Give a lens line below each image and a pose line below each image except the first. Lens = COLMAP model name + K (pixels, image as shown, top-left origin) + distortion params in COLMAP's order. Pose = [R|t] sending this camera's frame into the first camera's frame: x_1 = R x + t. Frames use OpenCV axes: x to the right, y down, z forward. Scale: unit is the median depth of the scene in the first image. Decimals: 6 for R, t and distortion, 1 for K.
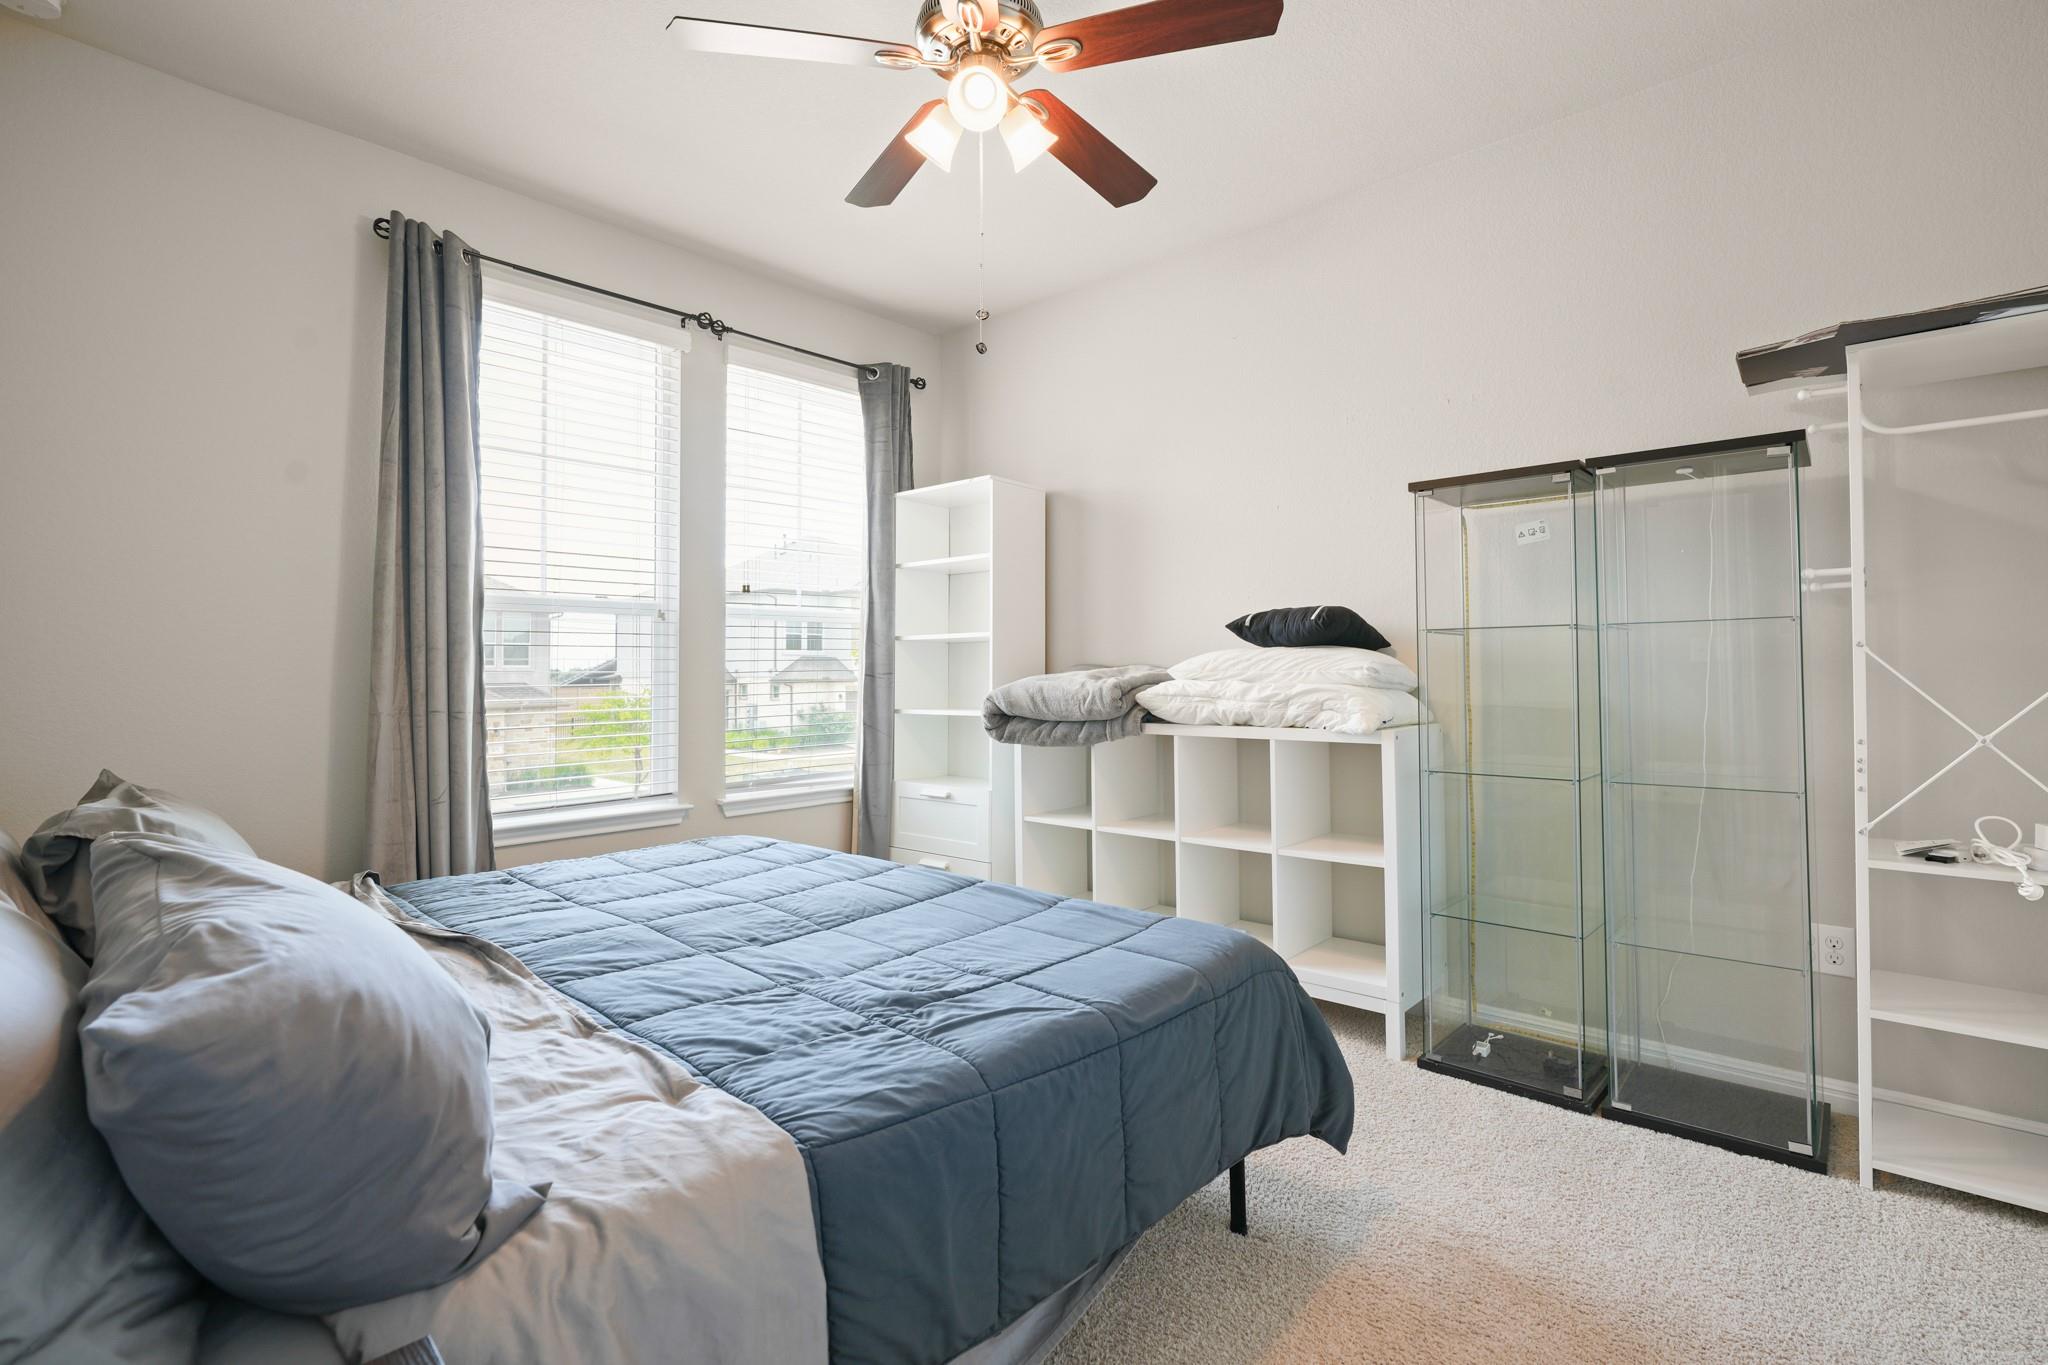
lens RADIAL K [[935.7, 0, 1026.8], [0, 935.7, 673.6], [0, 0, 1]] dist [-0.032665, 0.011721]
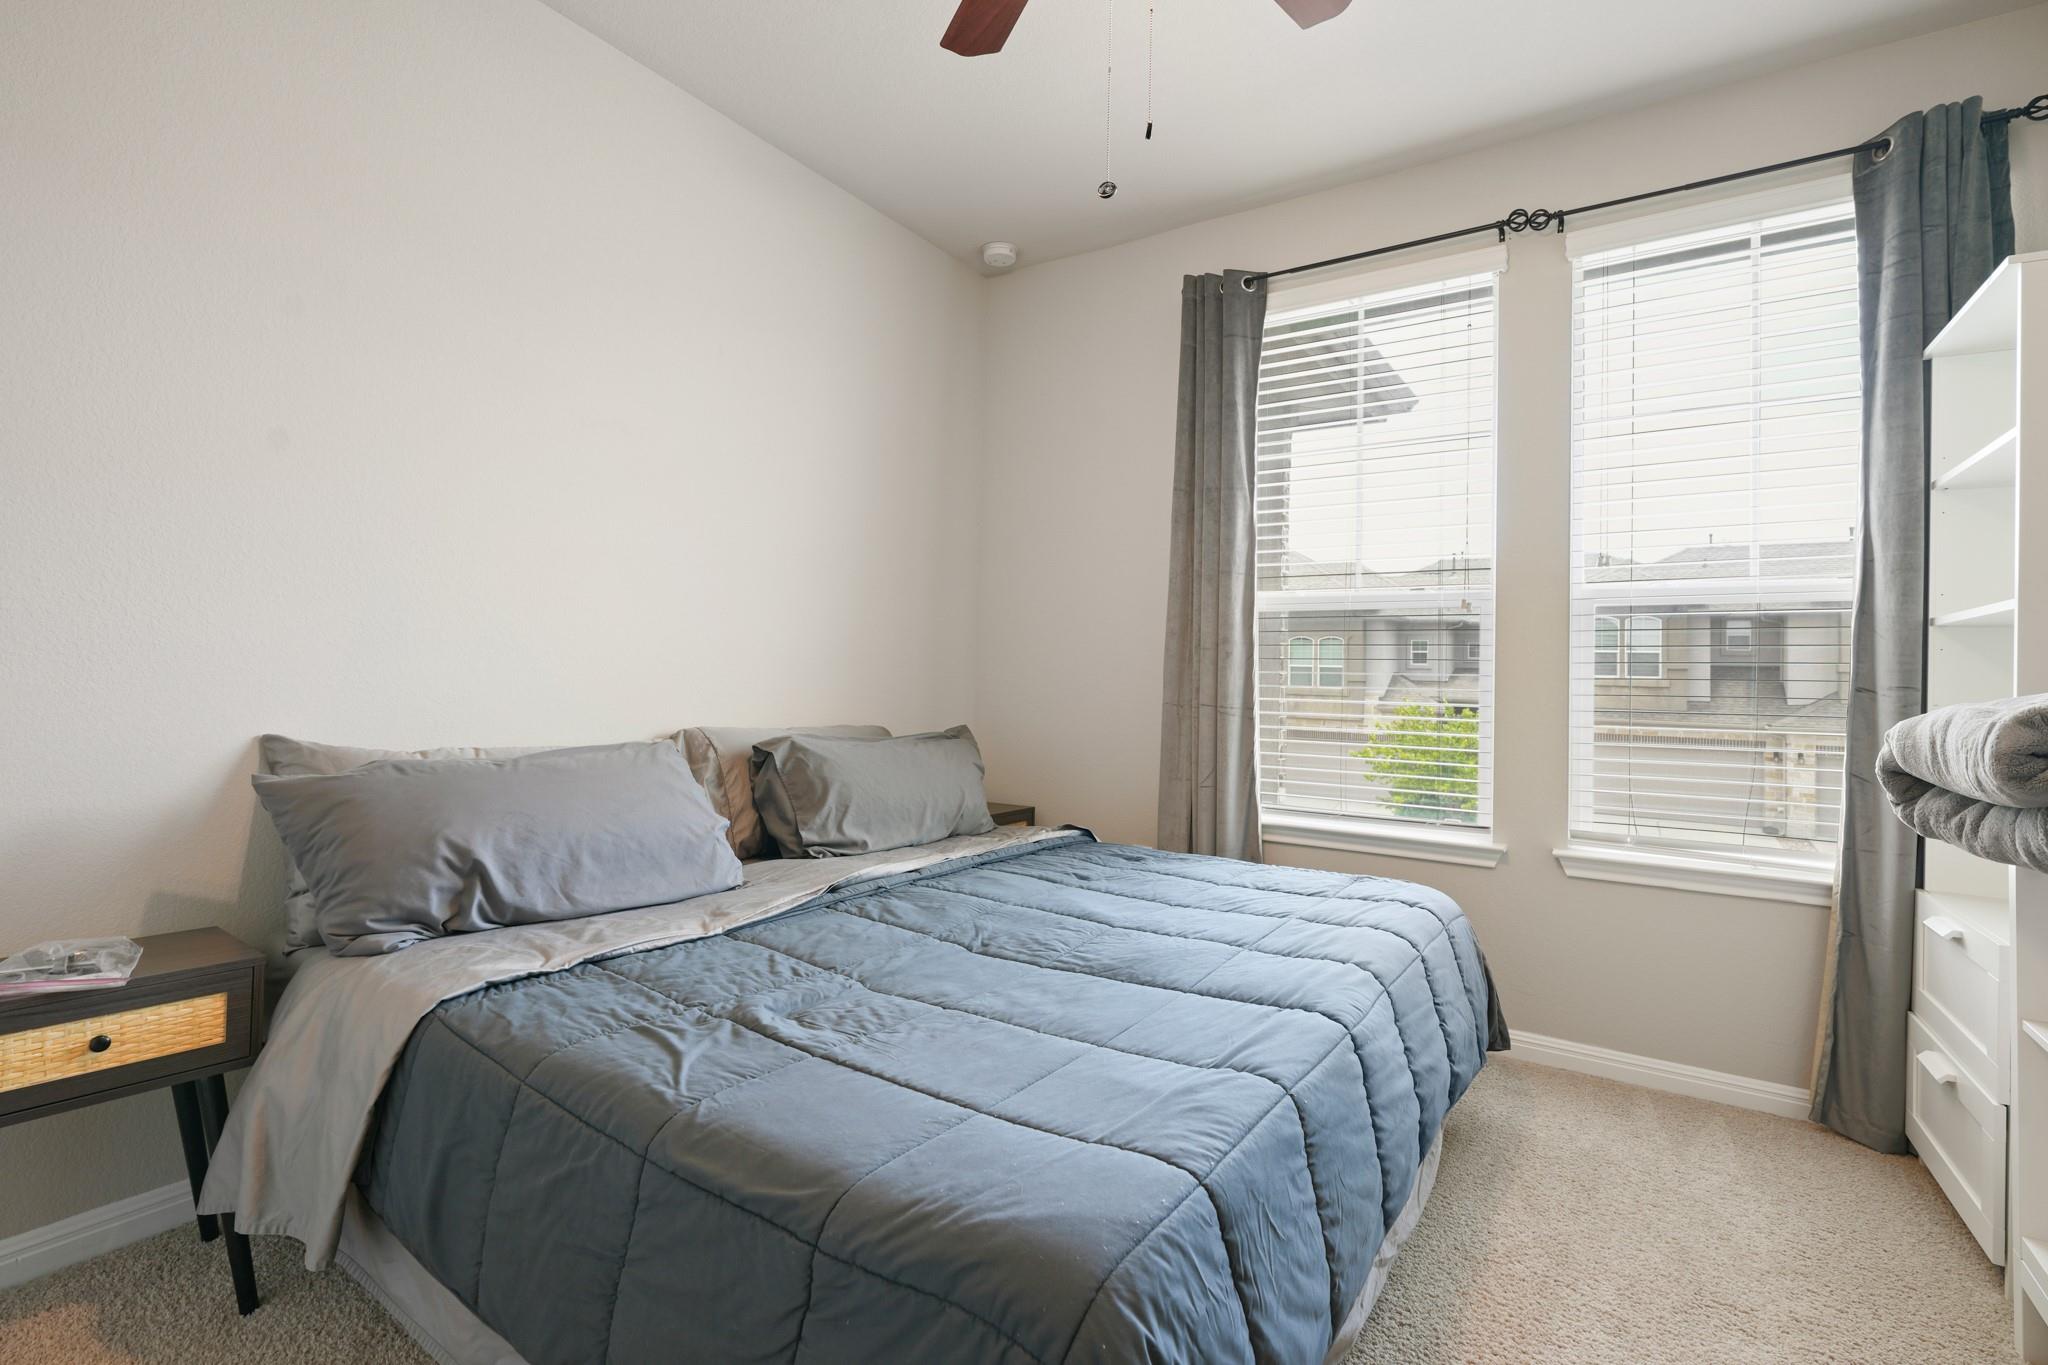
lens RADIAL K [[935.7, 0, 1011.9], [0, 935.7, 685.0], [0, 0, 1]] dist [-0.032665, 0.011721]
pose [[0.160033, 0.017687, -0.986953, 0.627980], [-0.024876, 0.999594, 0.013880, 0.008033], [0.986798, 0.022330, 0.160408, 0.854801]]
